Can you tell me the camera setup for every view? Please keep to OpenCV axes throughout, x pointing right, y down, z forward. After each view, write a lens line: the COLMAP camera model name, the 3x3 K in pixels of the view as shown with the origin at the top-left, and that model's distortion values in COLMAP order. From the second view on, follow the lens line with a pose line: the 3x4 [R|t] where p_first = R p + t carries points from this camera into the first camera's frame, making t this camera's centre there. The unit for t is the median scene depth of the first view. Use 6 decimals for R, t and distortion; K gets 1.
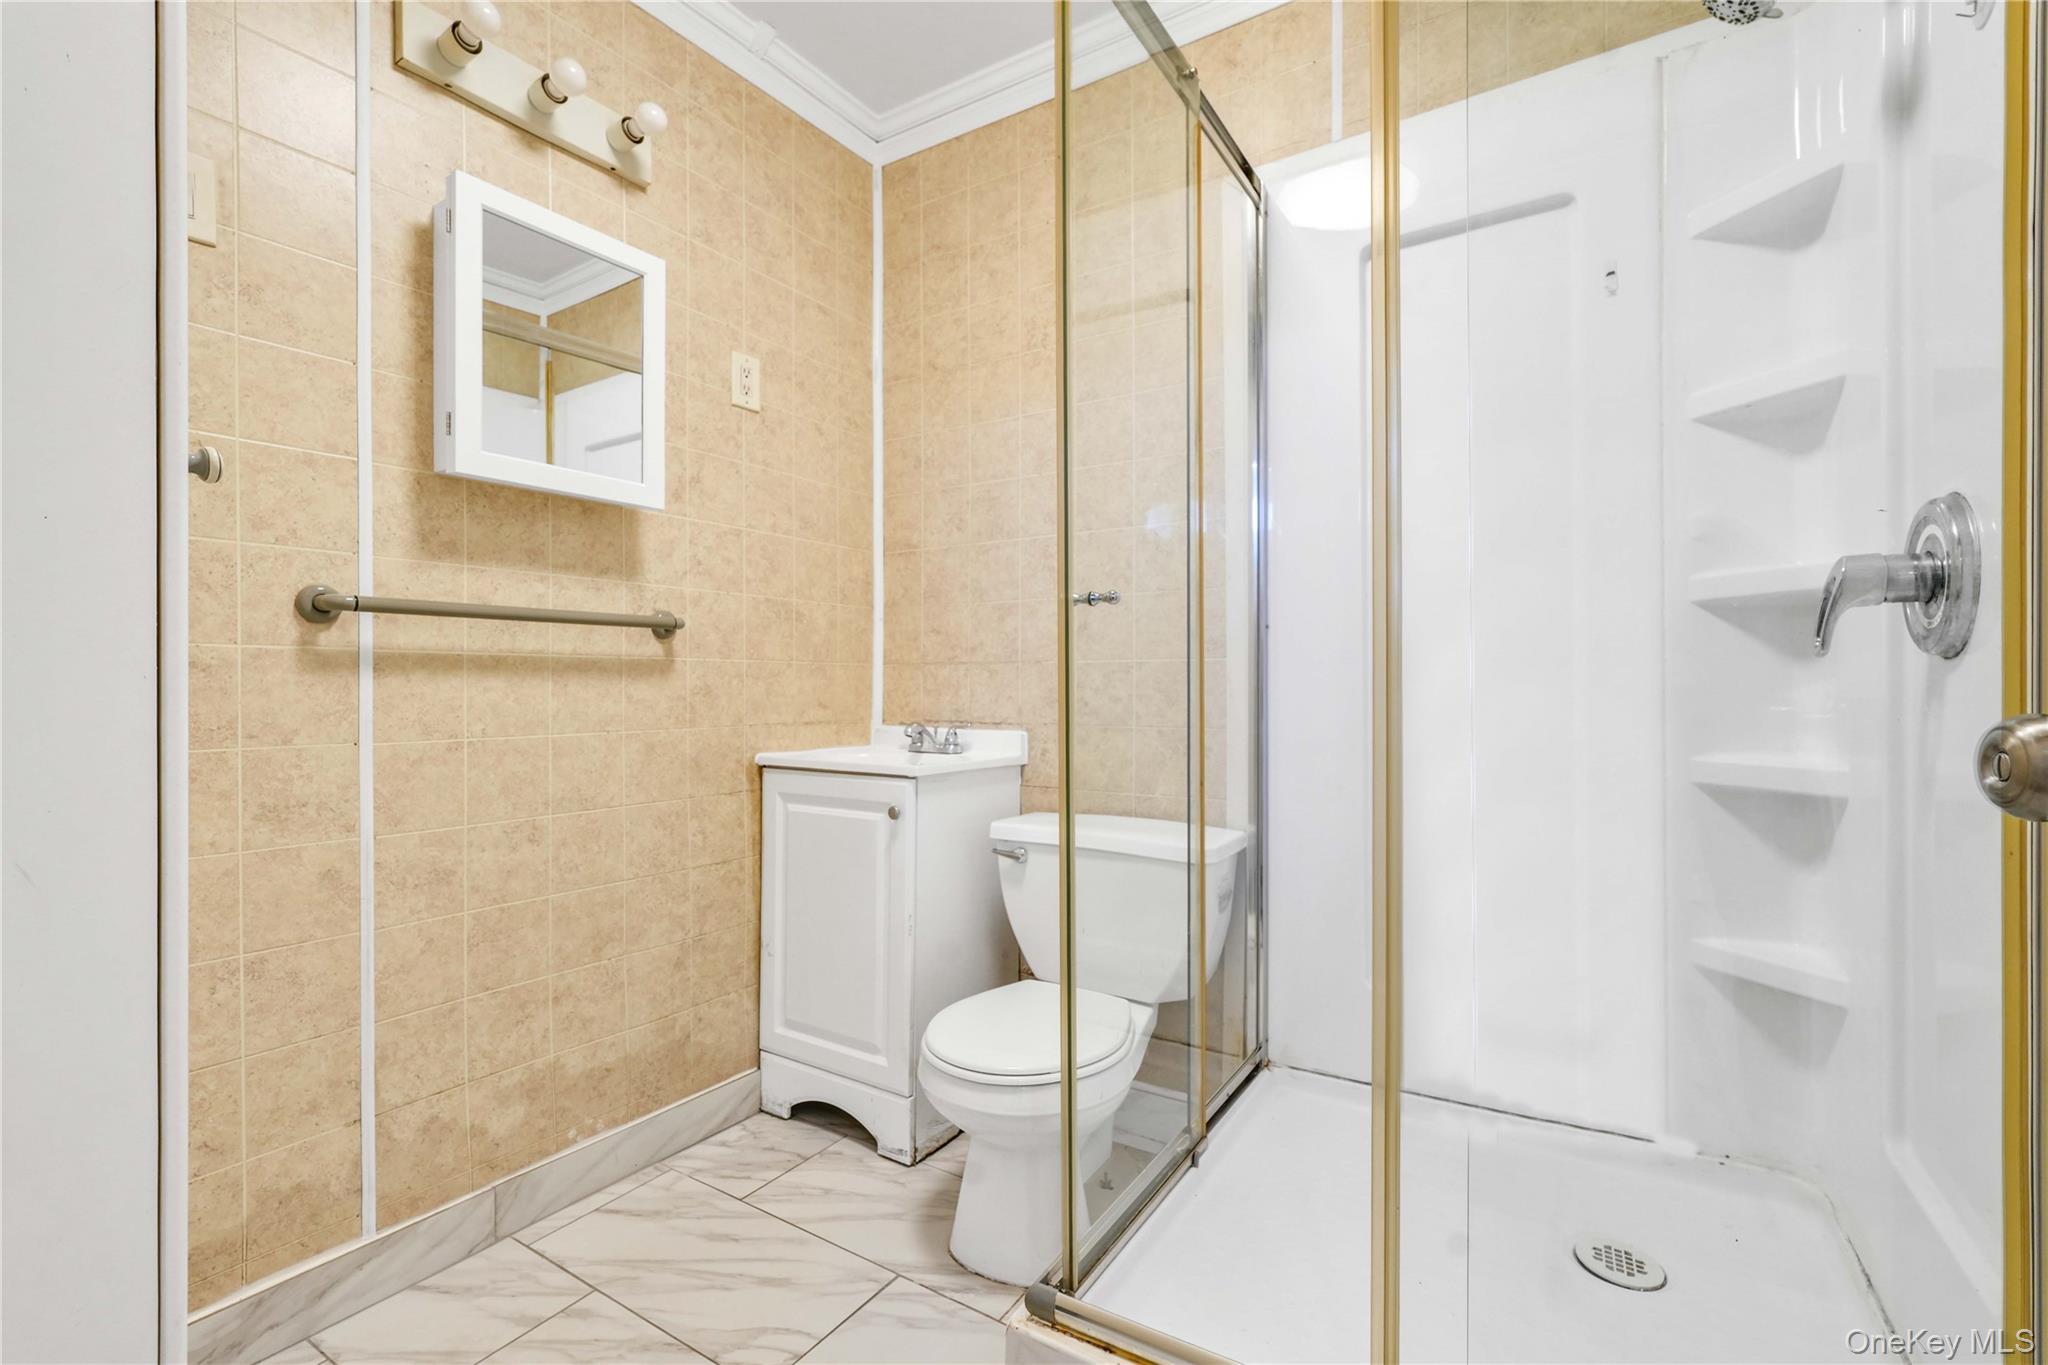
lens RADIAL K [[897.4, 0, 1020.1], [0, 897.4, 686.0], [0, 0, 1]] dist [-0.003392, 0.000047]
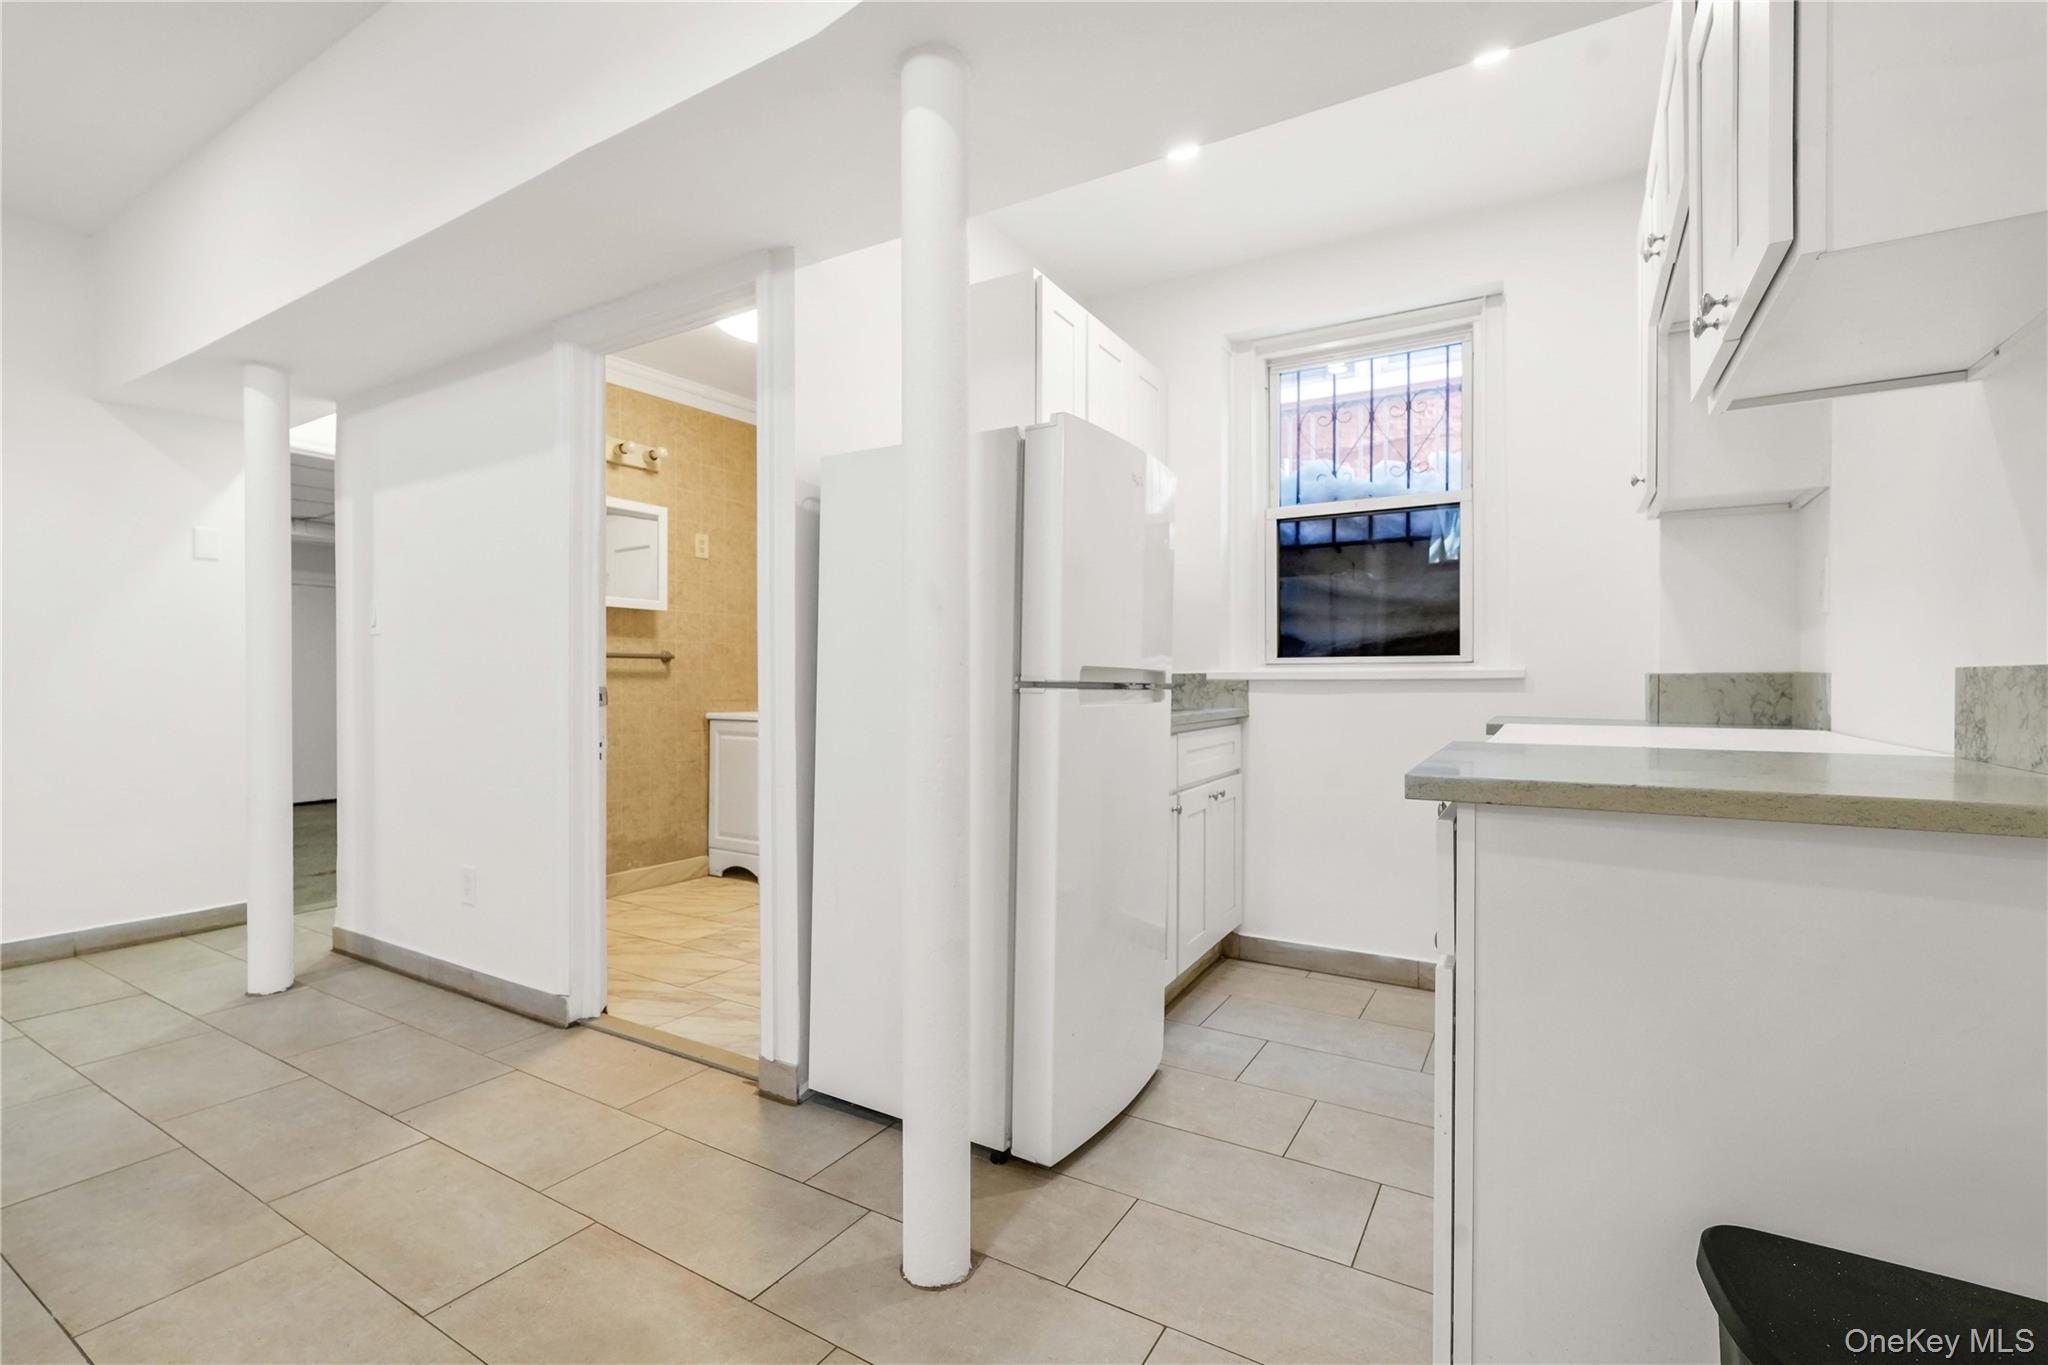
lens RADIAL K [[897.4, 0, 1024.4], [0, 897.4, 685.5], [0, 0, 1]] dist [-0.003392, 0.000047]
pose [[0.999450, 0.000002, 0.033152, 0.445767], [-0.000130, 0.999993, 0.003839, -0.002895], [-0.033151, -0.003841, 0.999443, -1.327617]]
